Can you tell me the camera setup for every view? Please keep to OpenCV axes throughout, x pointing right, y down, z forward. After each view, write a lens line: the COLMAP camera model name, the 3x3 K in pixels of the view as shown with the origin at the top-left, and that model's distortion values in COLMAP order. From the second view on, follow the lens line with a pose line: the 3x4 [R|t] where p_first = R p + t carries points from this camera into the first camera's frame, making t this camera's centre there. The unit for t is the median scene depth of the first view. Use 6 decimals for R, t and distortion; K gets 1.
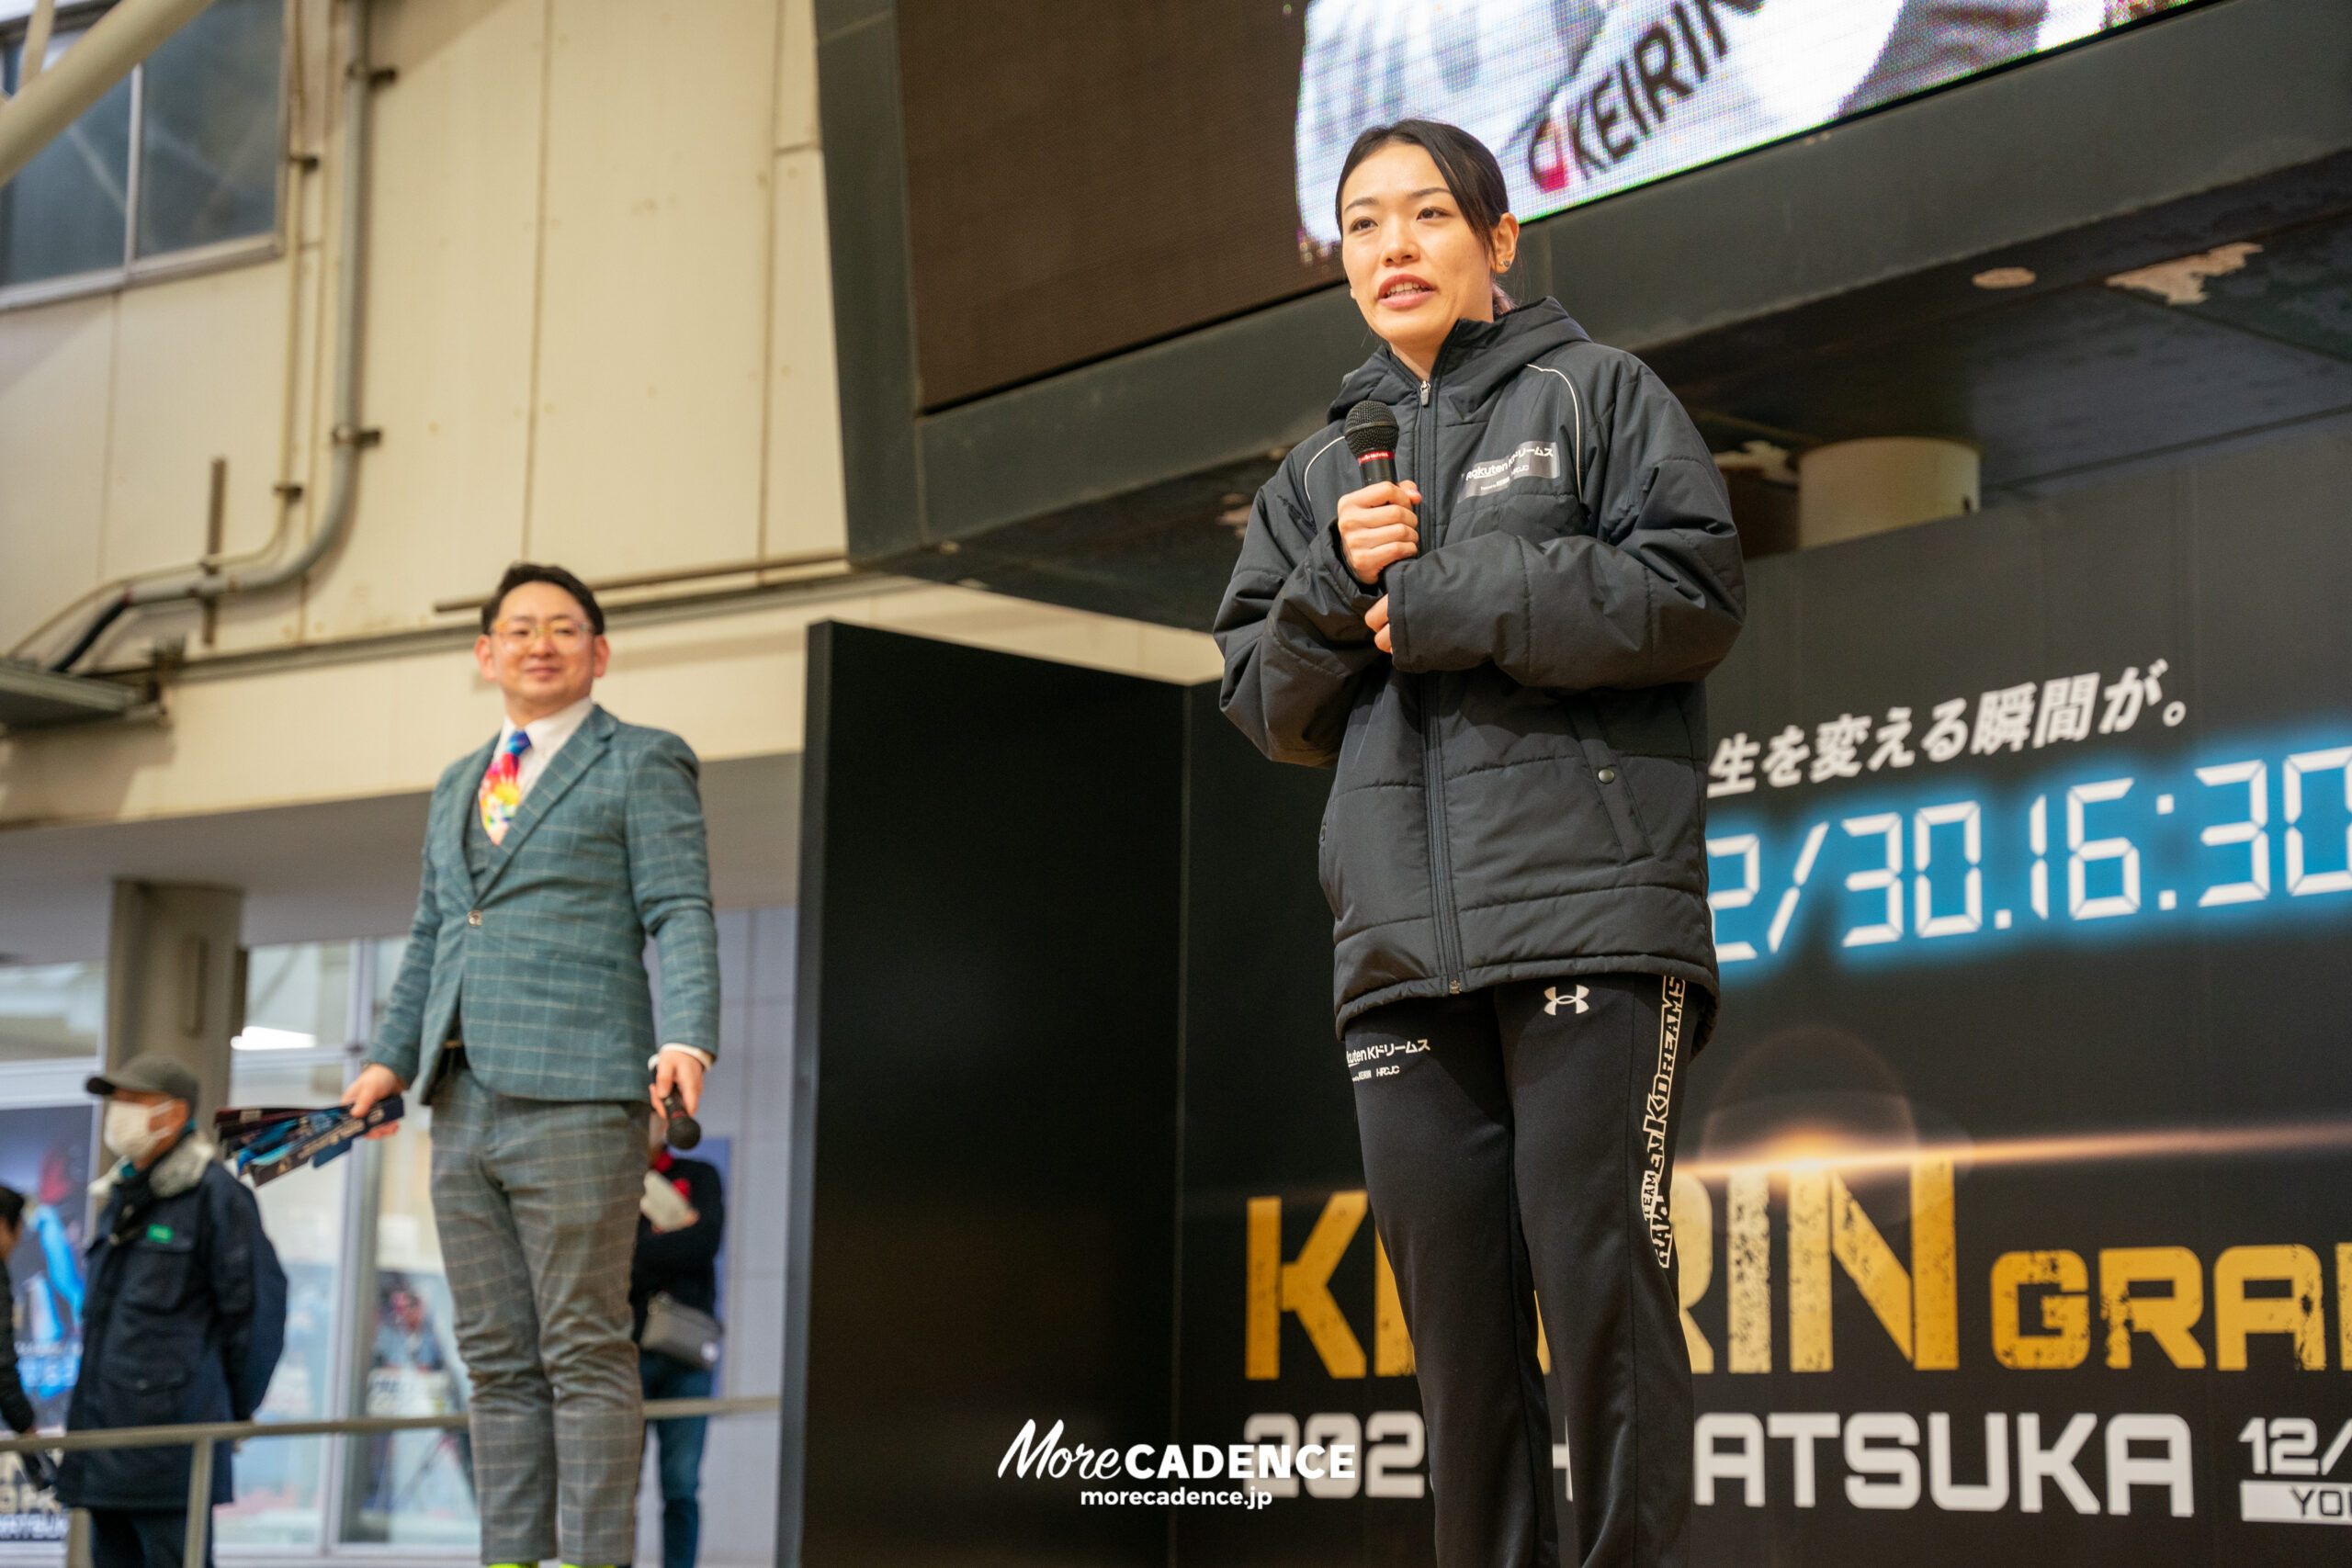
lens RADIAL K [[3997.4, 0, 1246.8], [0, 3997.4, 811.2], [0, 0, 1]] dist [0.233291, 0.000000]
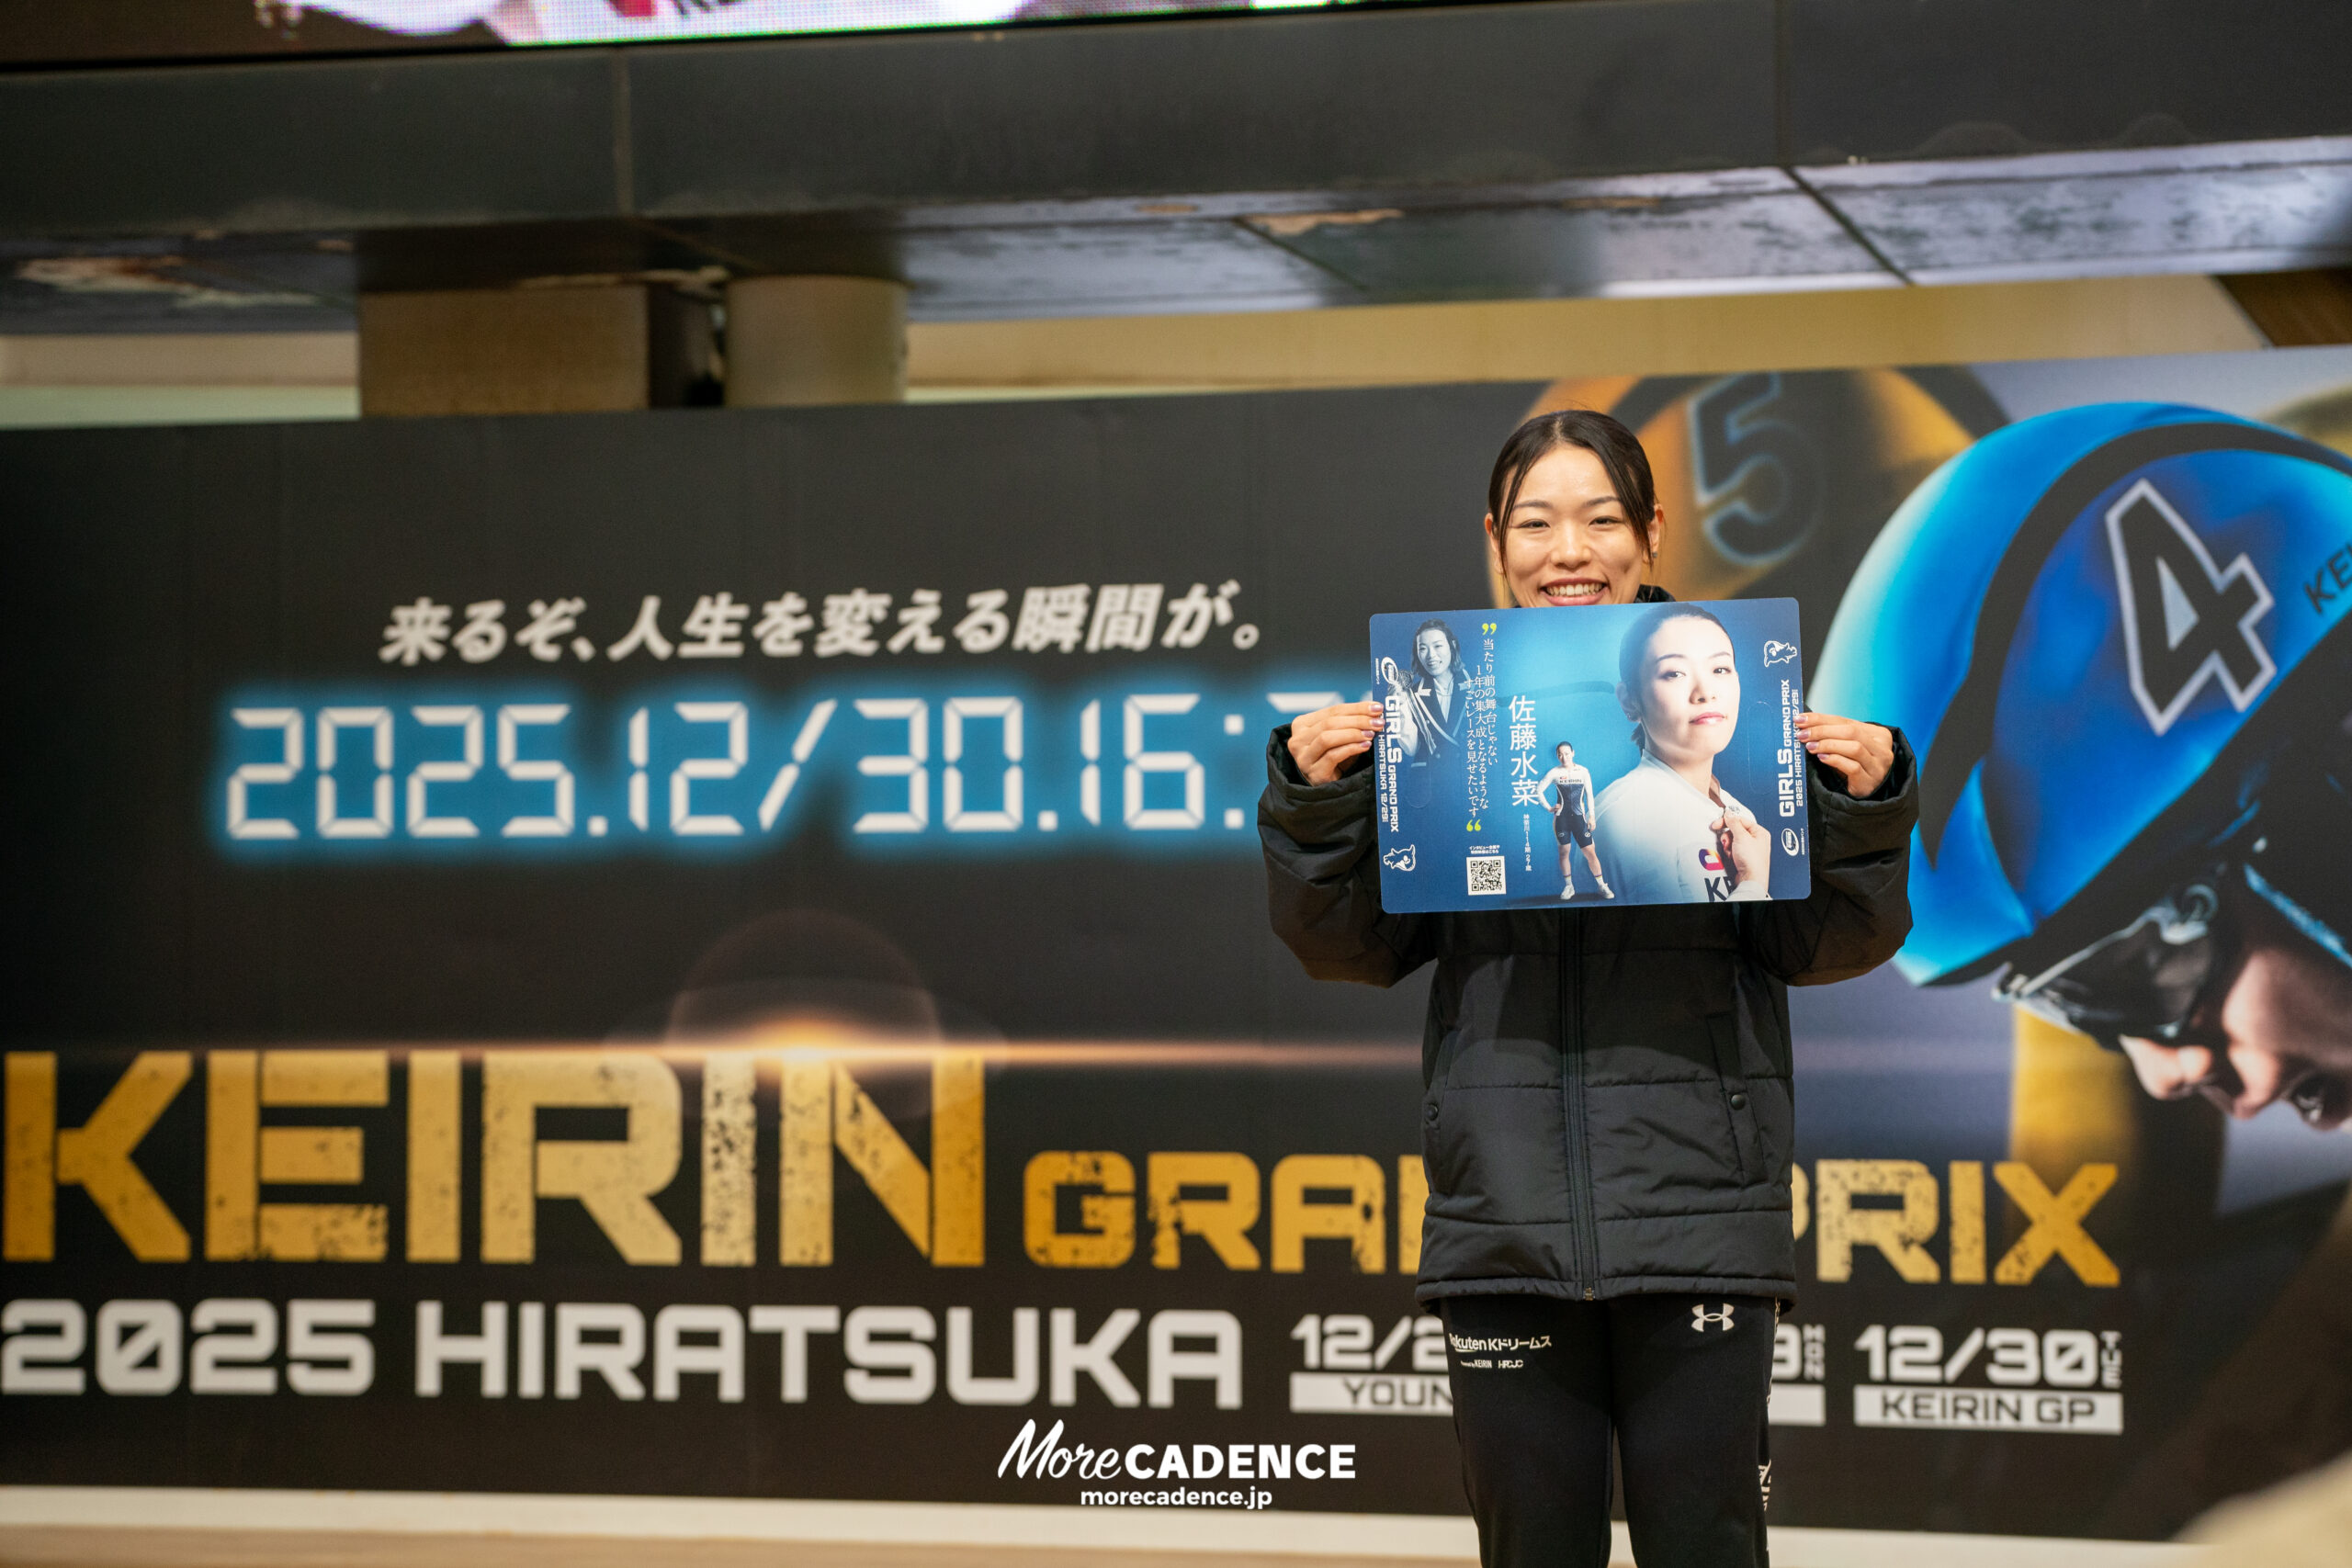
lens RADIAL K [[5167.9, 0, 1220.7], [0, 5167.9, 795.0], [0, 0, 1]] dist [0.291211, 0.000000]
pose [[0.835527, 0.003657, 0.549437, -0.478653], [-0.079047, 0.990375, 0.113615, -0.127901], [-0.543734, -0.138360, 0.827774, -0.084476]]
